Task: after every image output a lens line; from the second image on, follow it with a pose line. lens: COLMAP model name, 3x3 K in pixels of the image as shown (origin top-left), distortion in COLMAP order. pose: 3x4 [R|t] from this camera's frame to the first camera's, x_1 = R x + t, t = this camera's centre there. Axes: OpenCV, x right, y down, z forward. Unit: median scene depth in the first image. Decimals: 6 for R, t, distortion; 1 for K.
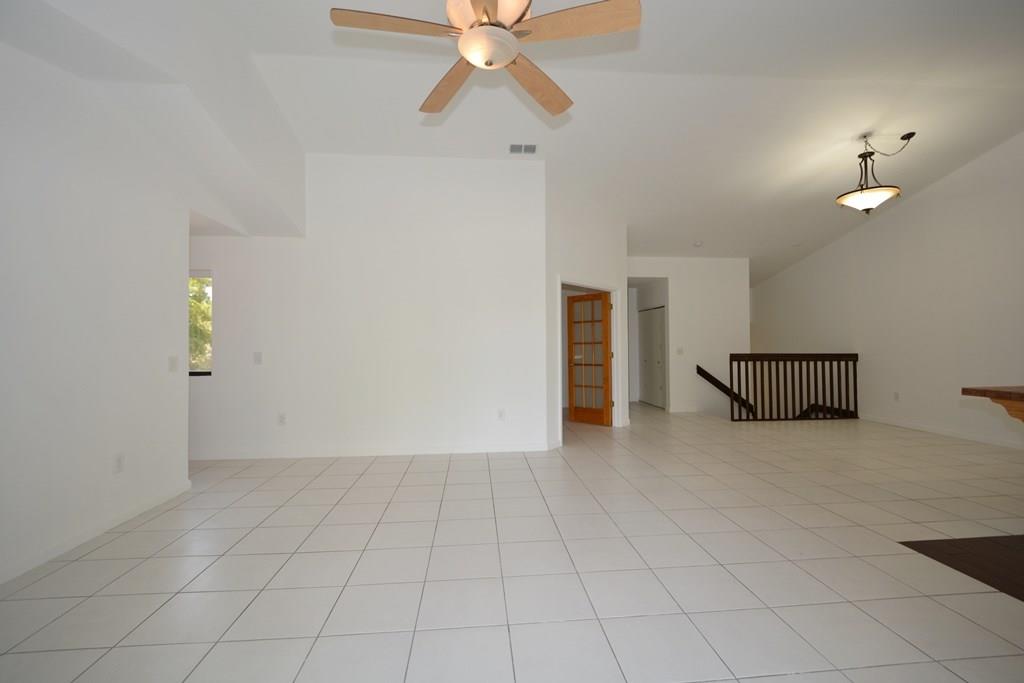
lens RADIAL K [[445.4, 0, 513.8], [0, 445.4, 338.9], [0, 0, 1]] dist [0.000381, -0.000315]
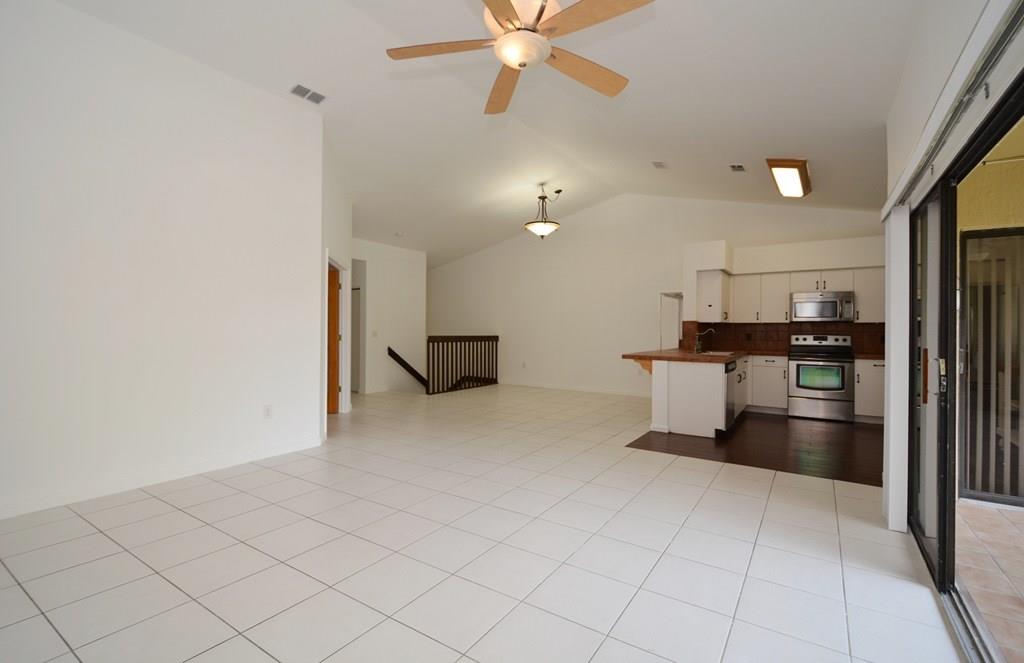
lens RADIAL K [[460.4, 0, 514.7], [0, 460.4, 328.0], [0, 0, 1]] dist [0.011125, -0.000068]
pose [[0.616717, 0.011796, 0.787096, -0.298560], [-0.021841, 0.999759, 0.002130, 0.005087], [-0.786882, -0.018505, 0.616826, 0.098020]]
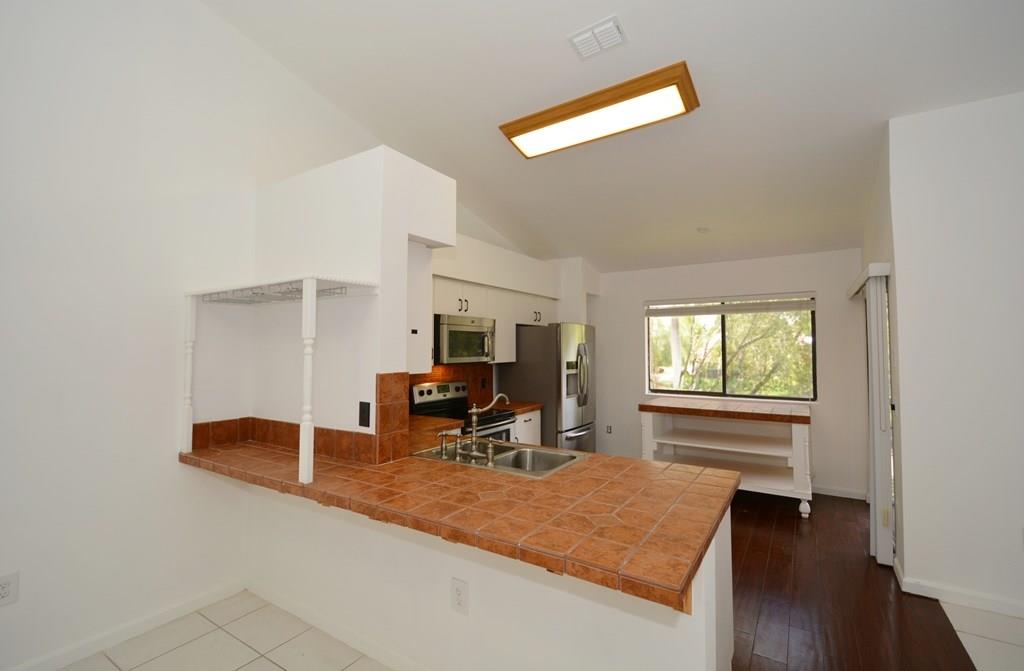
lens RADIAL K [[452.2, 0, 515.2], [0, 452.2, 332.1], [0, 0, 1]] dist [-0.000762, -0.000236]
pose [[-0.799200, 0.031389, 0.600244, 0.397670], [-0.001138, 0.998555, -0.053734, -0.026627], [-0.601064, -0.043628, -0.798010, 0.598641]]
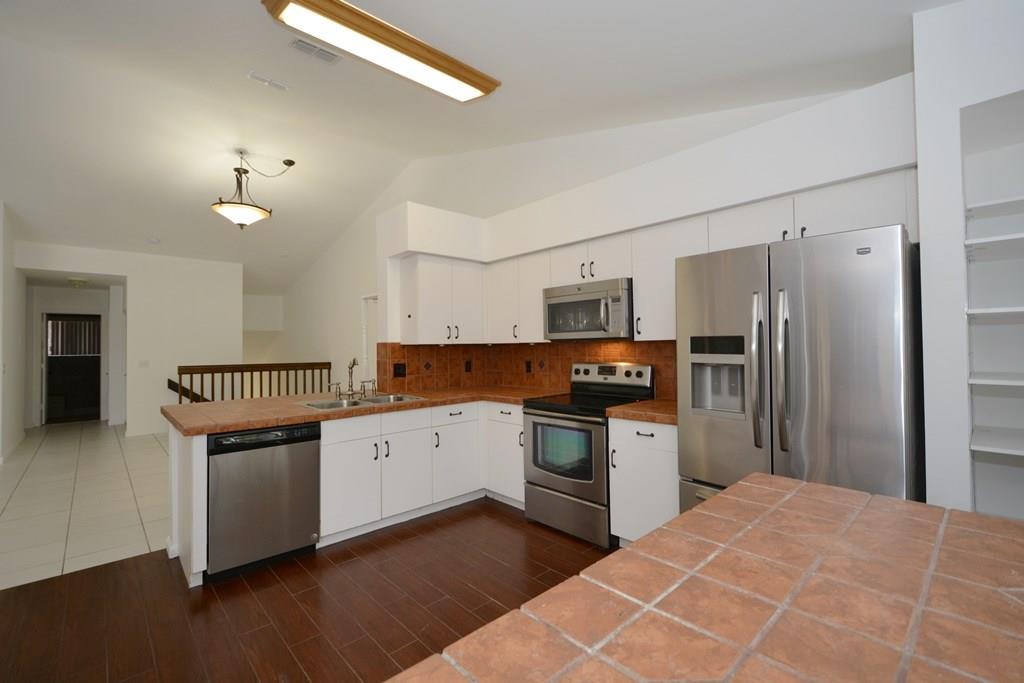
lens RADIAL K [[445.4, 0, 513.8], [0, 445.4, 338.9], [0, 0, 1]] dist [0.000381, -0.000315]
pose [[0.782068, 0.005074, 0.623172, 0.444275], [-0.000861, 0.999975, -0.007062, -0.015805], [-0.623192, 0.004986, 0.782053, -0.123897]]
